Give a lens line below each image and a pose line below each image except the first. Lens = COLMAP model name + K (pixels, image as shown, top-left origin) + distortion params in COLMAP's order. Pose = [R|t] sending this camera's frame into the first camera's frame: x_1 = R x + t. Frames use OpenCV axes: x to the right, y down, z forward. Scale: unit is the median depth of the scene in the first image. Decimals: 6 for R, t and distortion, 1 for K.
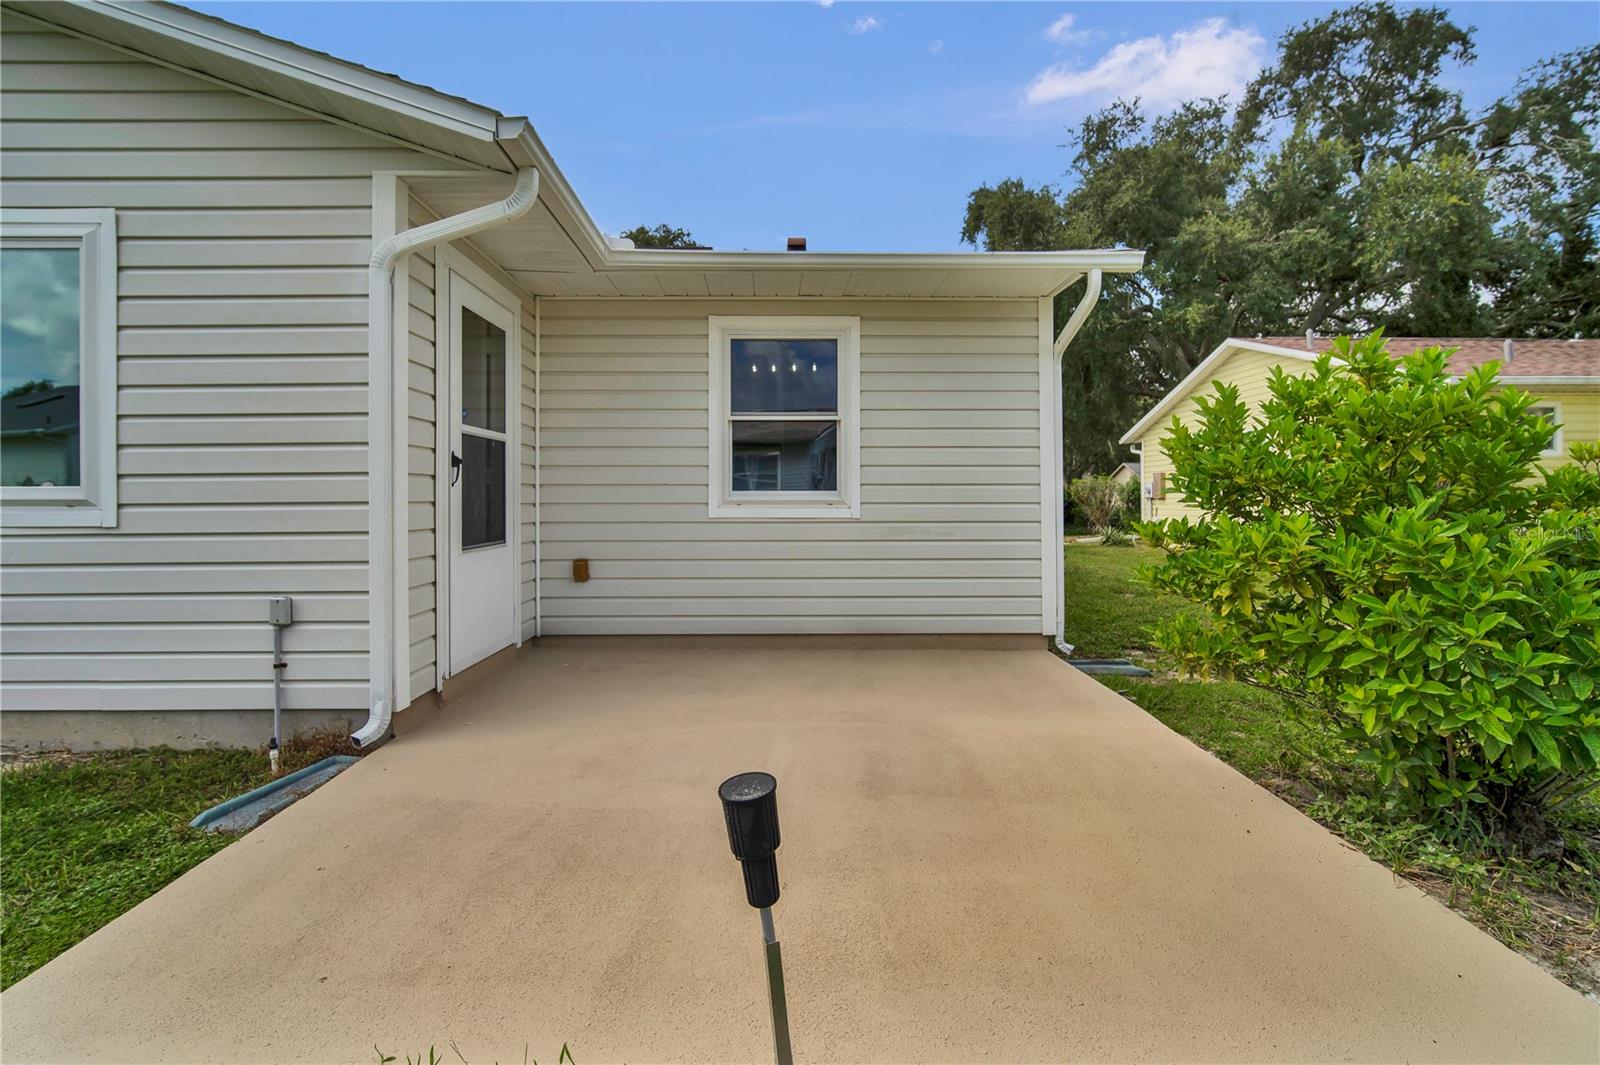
lens RADIAL K [[724.2, 0, 761.7], [0, 724.2, 496.3], [0, 0, 1]] dist [0.000531, 0.000100]
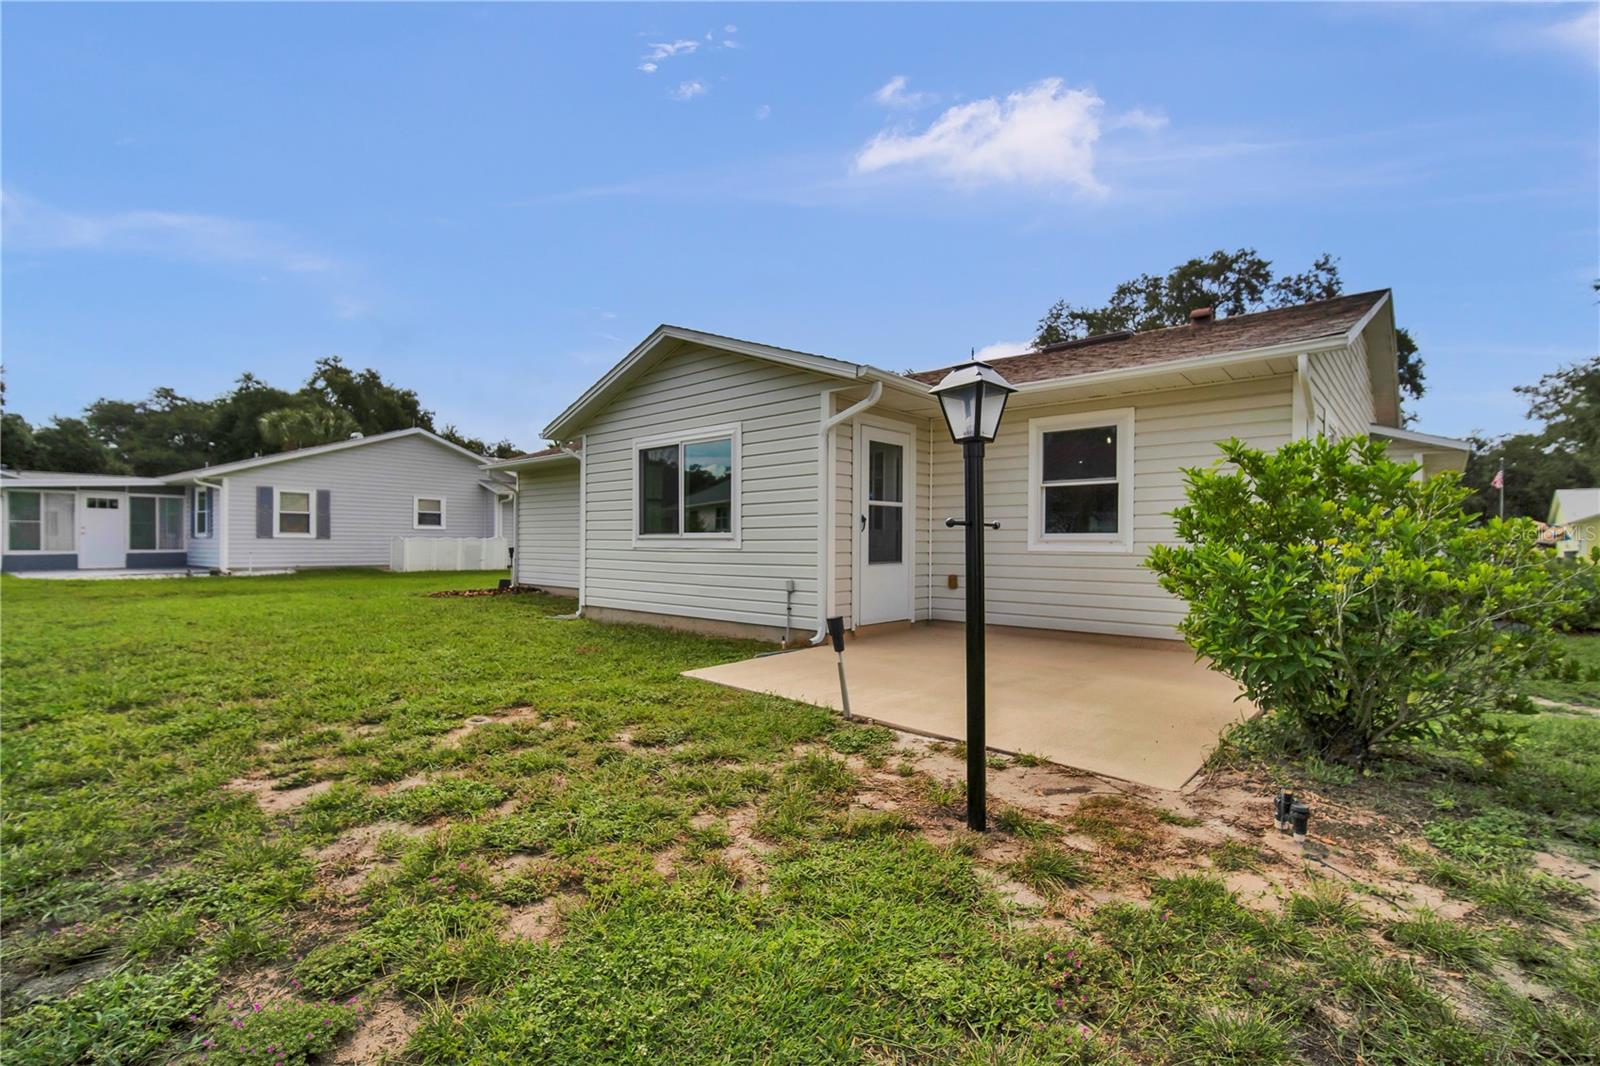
lens RADIAL K [[724.2, 0, 800.6], [0, 724.2, 535.1], [0, 0, 1]] dist [0.000531, 0.000100]
pose [[0.750191, -0.002130, -0.661218, 0.852882], [-0.002167, 0.999982, -0.005680, 0.007994], [0.661217, 0.005694, 0.750173, -0.685920]]
